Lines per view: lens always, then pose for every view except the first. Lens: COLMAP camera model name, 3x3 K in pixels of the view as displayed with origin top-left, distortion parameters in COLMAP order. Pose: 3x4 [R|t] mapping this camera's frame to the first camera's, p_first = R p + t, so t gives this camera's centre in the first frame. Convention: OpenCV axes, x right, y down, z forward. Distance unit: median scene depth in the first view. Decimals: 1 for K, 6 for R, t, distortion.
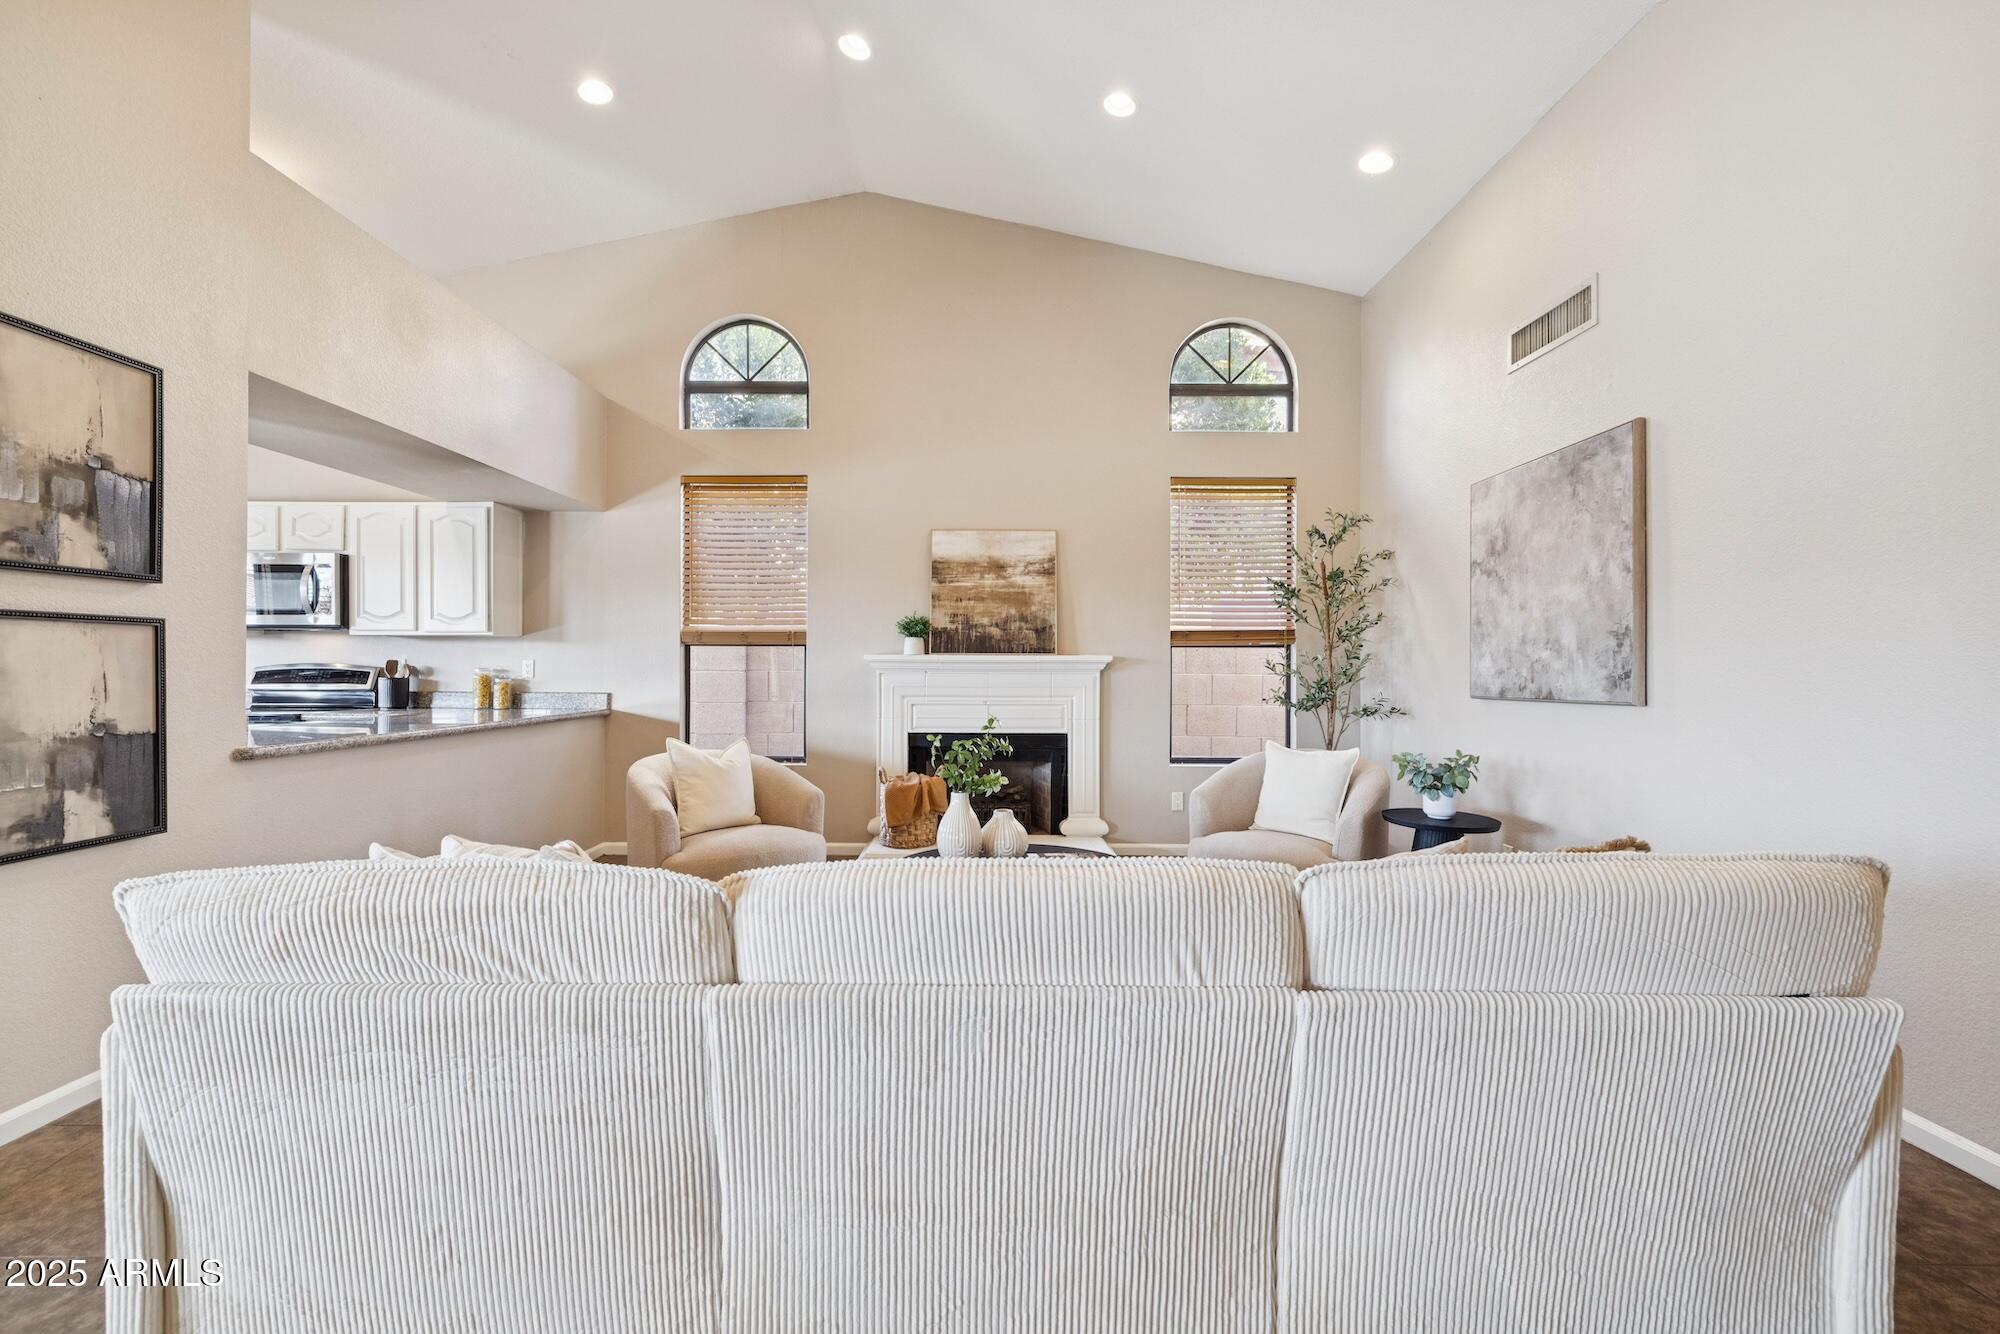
lens RADIAL K [[842.0, 0, 990.2], [0, 842.0, 663.9], [0, 0, 1]] dist [-0.002329, -0.000070]
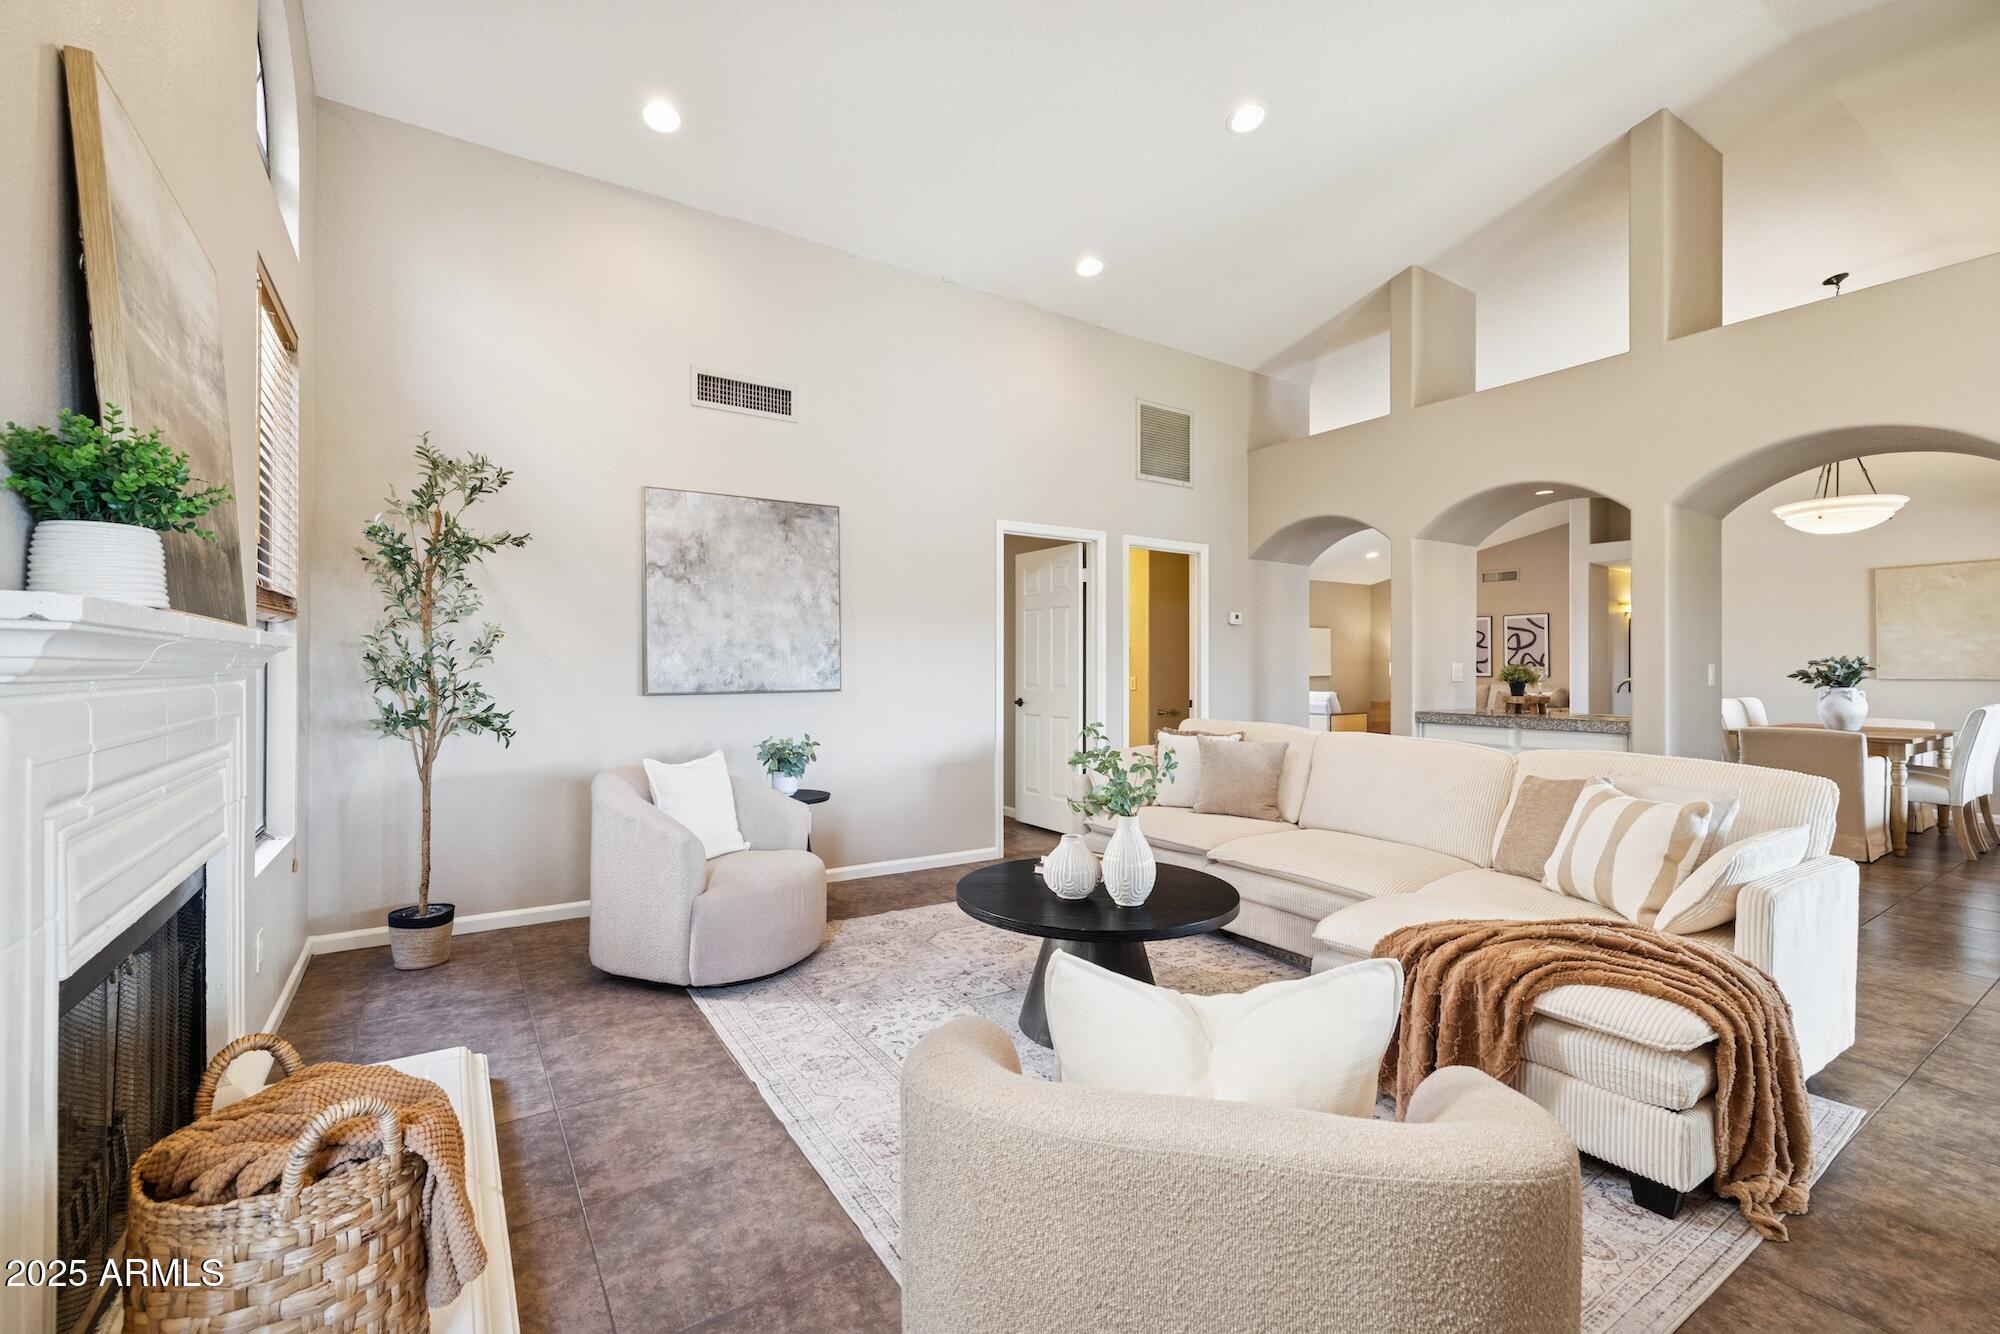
lens RADIAL K [[842.0, 0, 983.0], [0, 842.0, 665.6], [0, 0, 1]] dist [-0.002329, -0.000070]
pose [[-0.541977, -0.002759, 0.840389, -0.396927], [-0.010100, 0.999944, -0.003231, 0.003028], [-0.840333, -0.010239, -0.541974, 0.935791]]
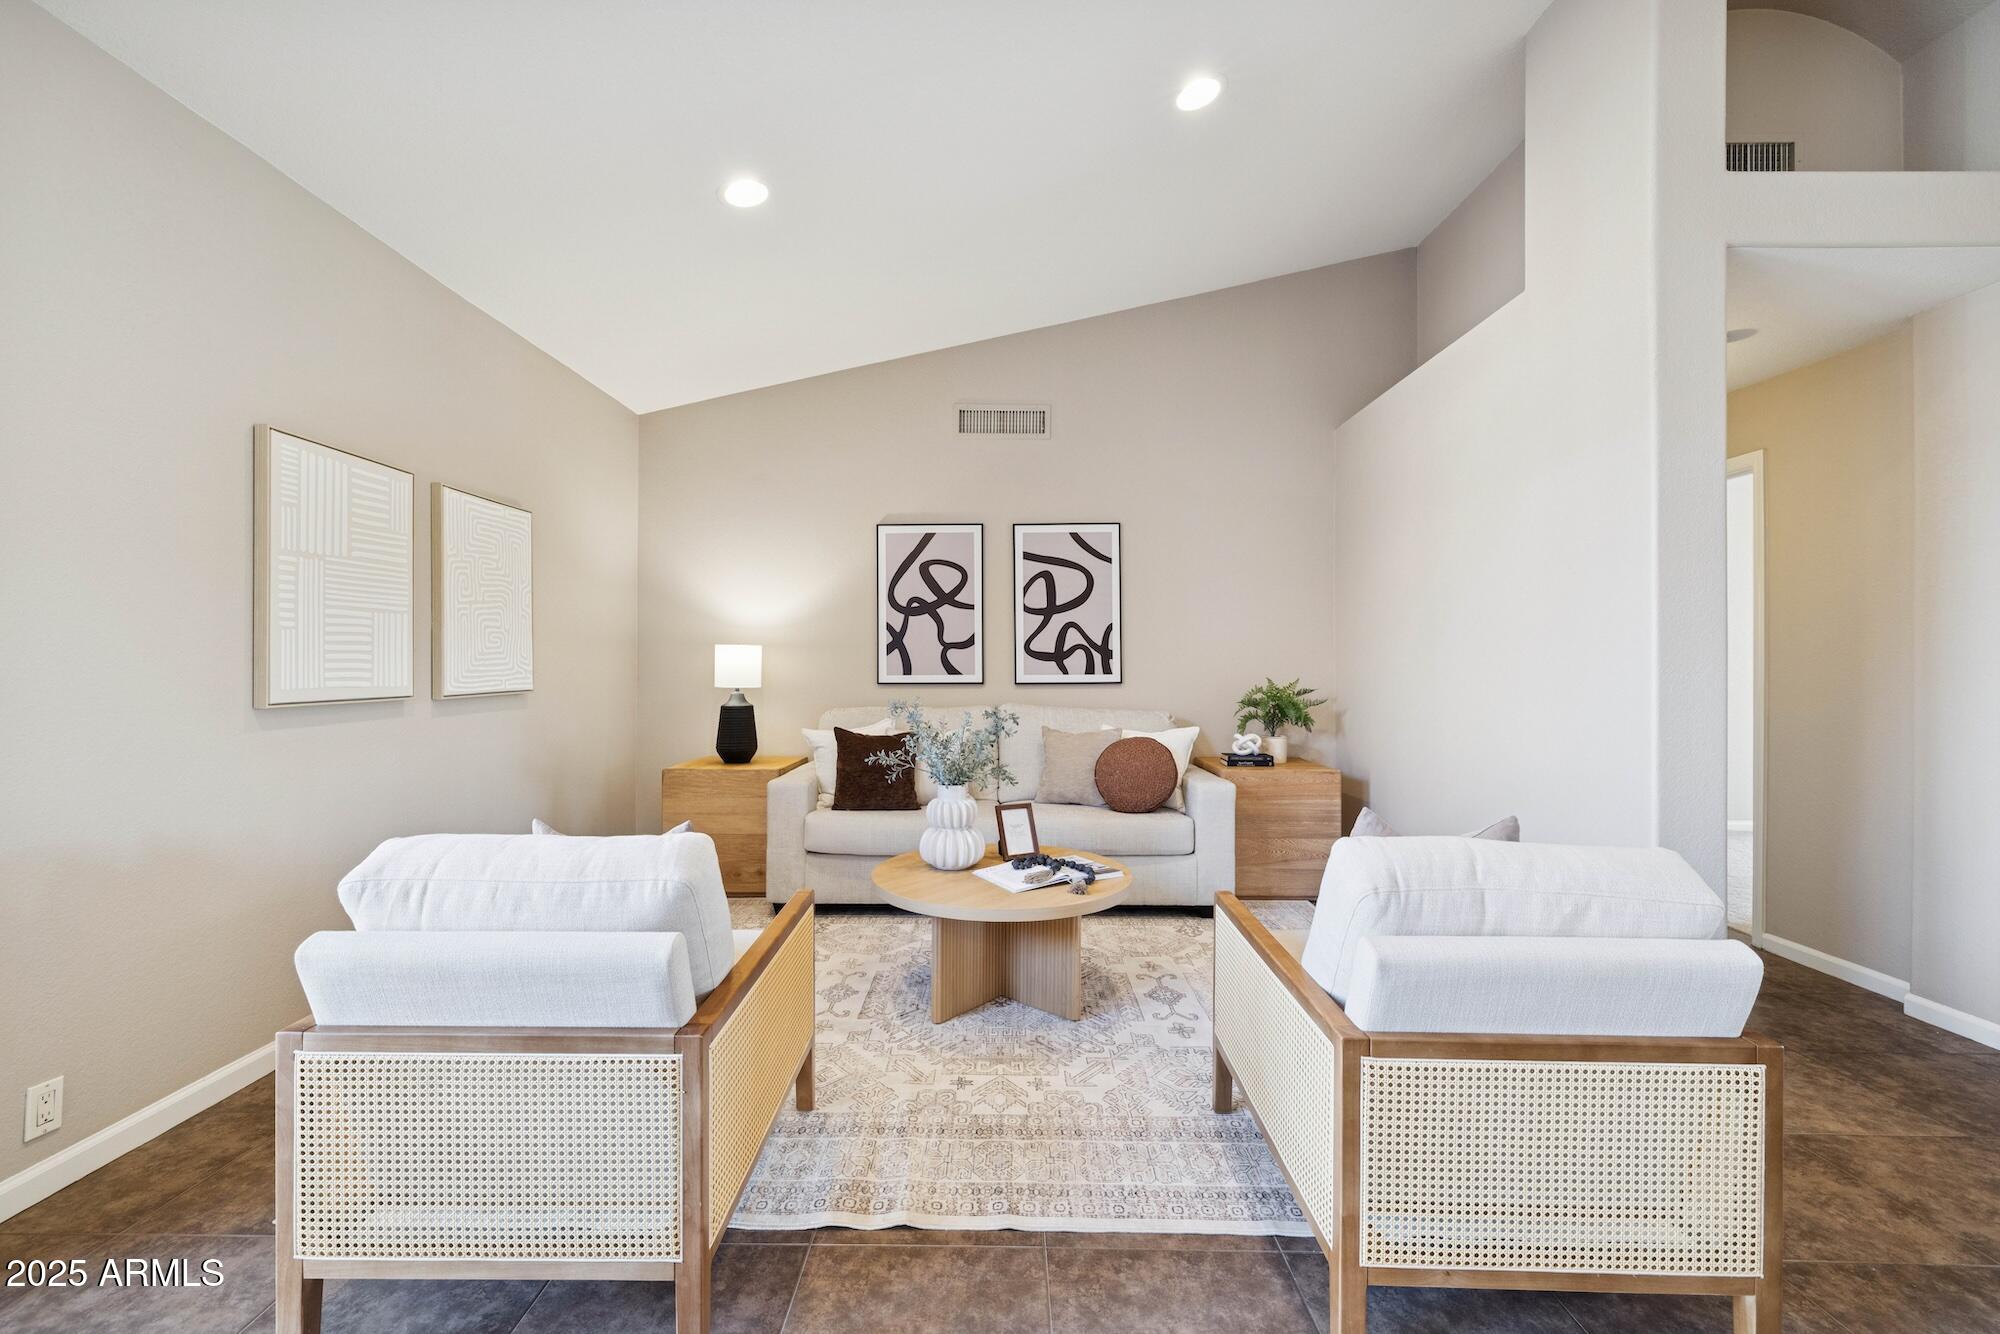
lens RADIAL K [[842.0, 0, 988.8], [0, 842.0, 658.8], [0, 0, 1]] dist [-0.002329, -0.000070]
pose [[-0.999725, -0.005713, 0.022751, 0.844203], [-0.005999, 0.999903, -0.012534, -0.004072], [-0.022677, -0.012667, -0.999663, -0.733034]]
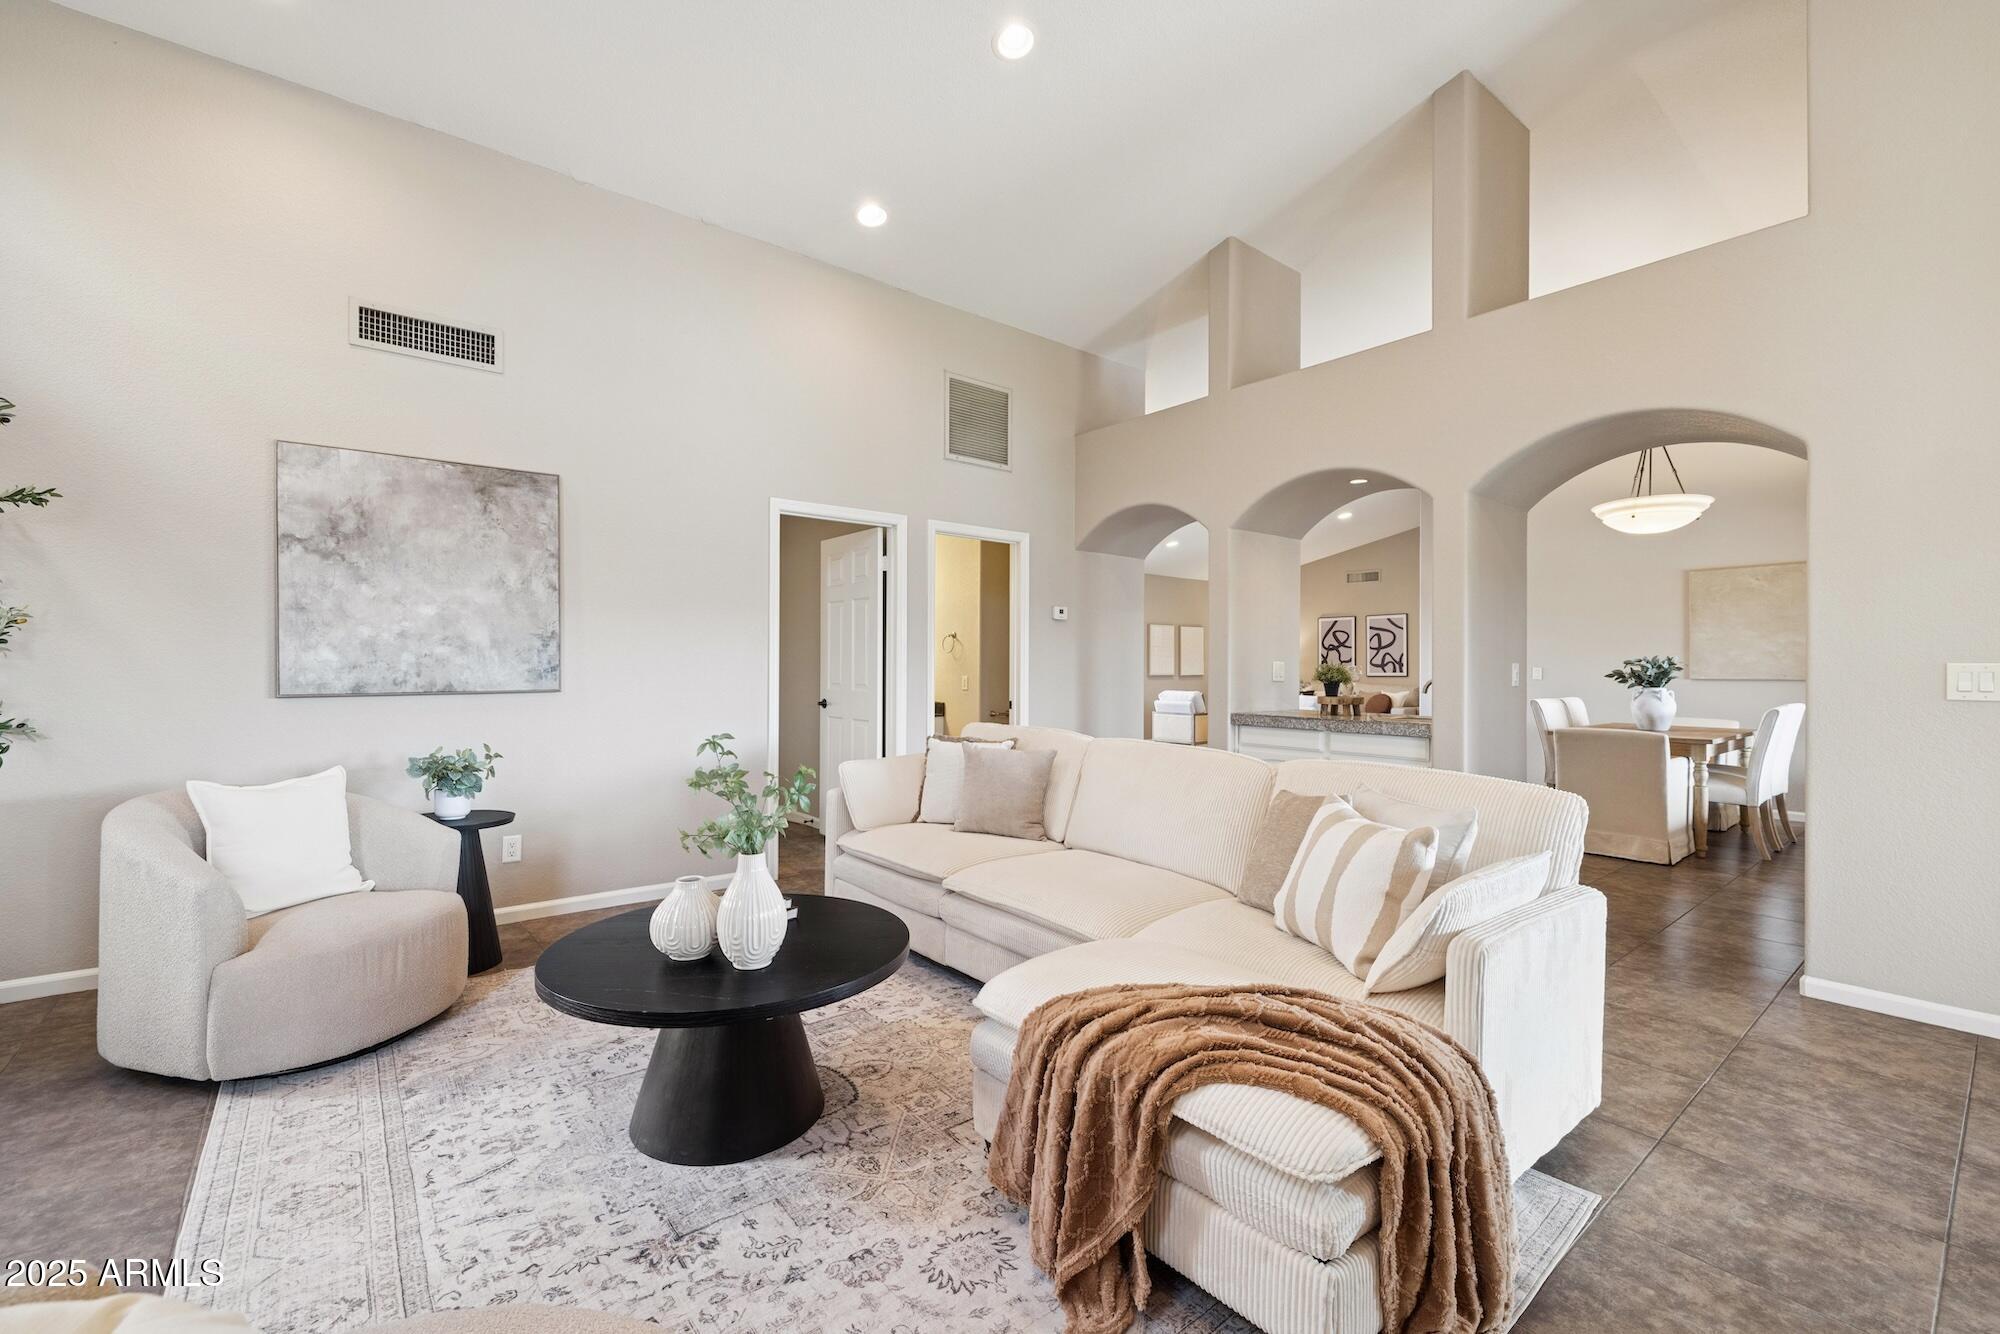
lens RADIAL K [[842.0, 0, 985.8], [0, 842.0, 664.4], [0, 0, 1]] dist [-0.002329, -0.000070]
pose [[-0.623835, -0.004607, 0.781543, -0.397200], [-0.012641, 0.999911, -0.004196, 0.002209], [-0.781454, -0.012498, -0.623838, 0.750668]]
